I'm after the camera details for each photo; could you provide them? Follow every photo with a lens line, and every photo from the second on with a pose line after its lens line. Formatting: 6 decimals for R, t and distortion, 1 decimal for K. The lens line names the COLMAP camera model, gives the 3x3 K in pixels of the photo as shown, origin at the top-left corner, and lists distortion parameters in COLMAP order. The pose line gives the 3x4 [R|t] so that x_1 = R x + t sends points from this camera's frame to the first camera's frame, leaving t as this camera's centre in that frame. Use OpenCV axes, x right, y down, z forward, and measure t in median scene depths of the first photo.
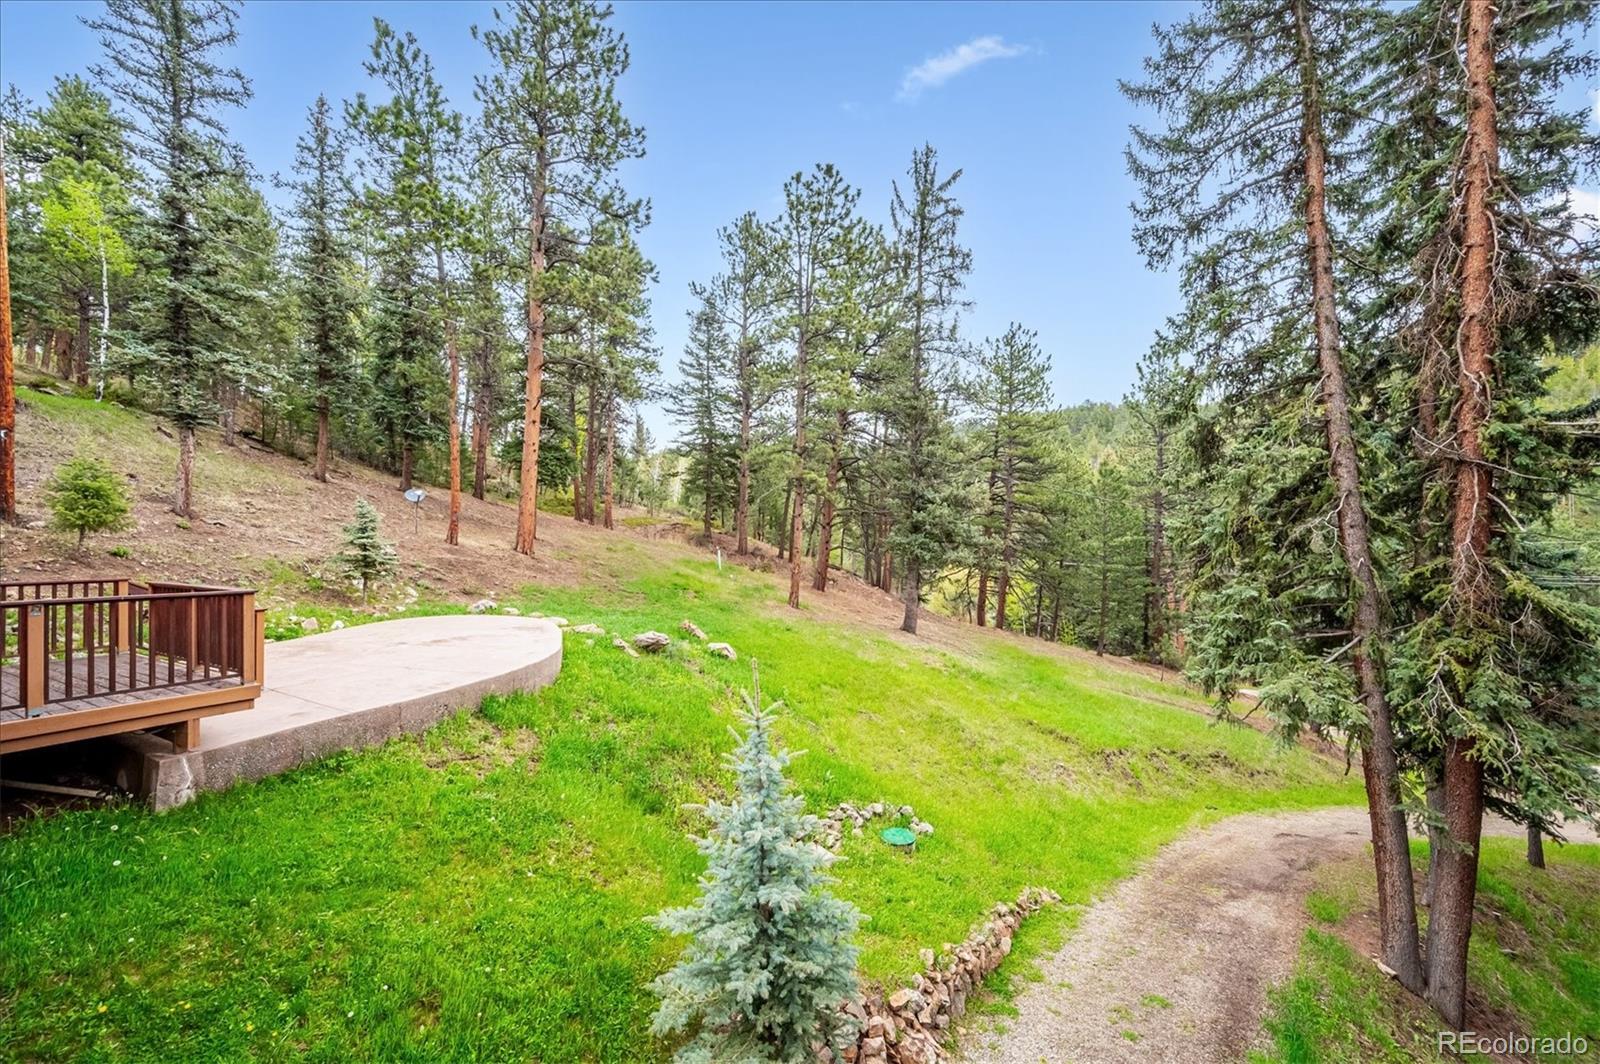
lens RADIAL K [[633.6, 0, 799.5], [0, 633.6, 529.5], [0, 0, 1]] dist [-0.000555, -0.000084]
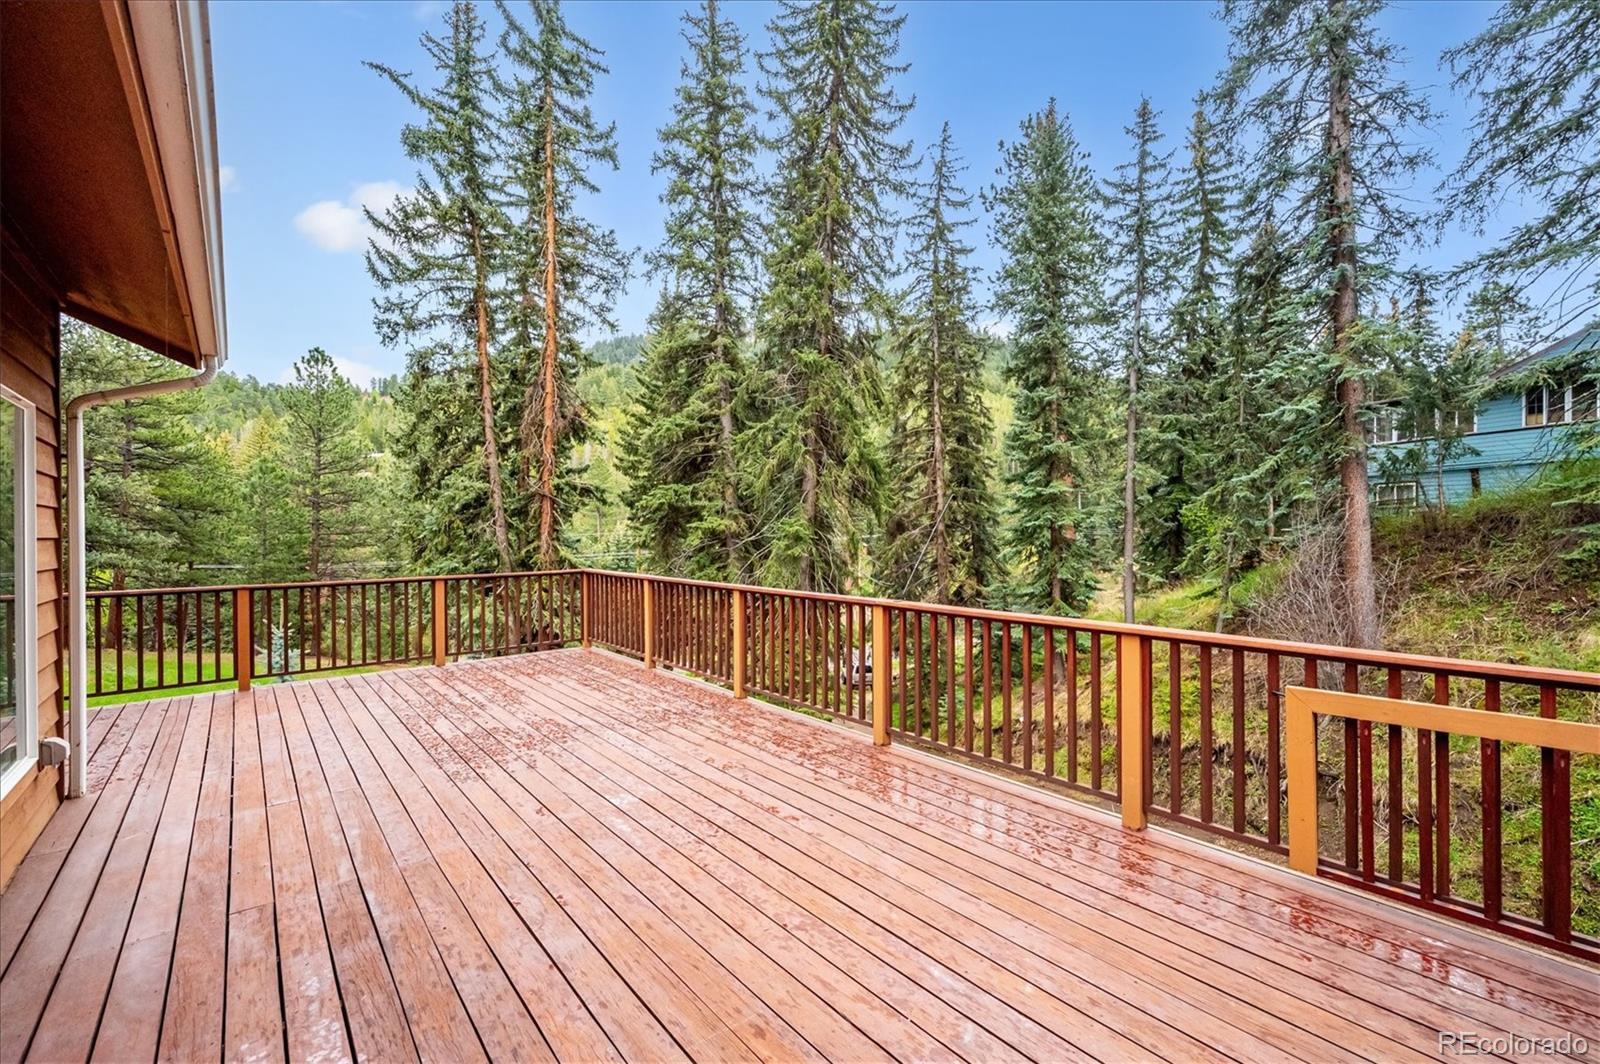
lens RADIAL K [[691.9, 0, 797.0], [0, 691.9, 527.5], [0, 0, 1]] dist [0.000025, 0.000003]
pose [[0.373079, 0.000219, 0.927800, -0.652661], [-0.001221, 0.999999, 0.000255, -0.002607], [-0.927799, -0.001228, 0.373079, -0.537377]]
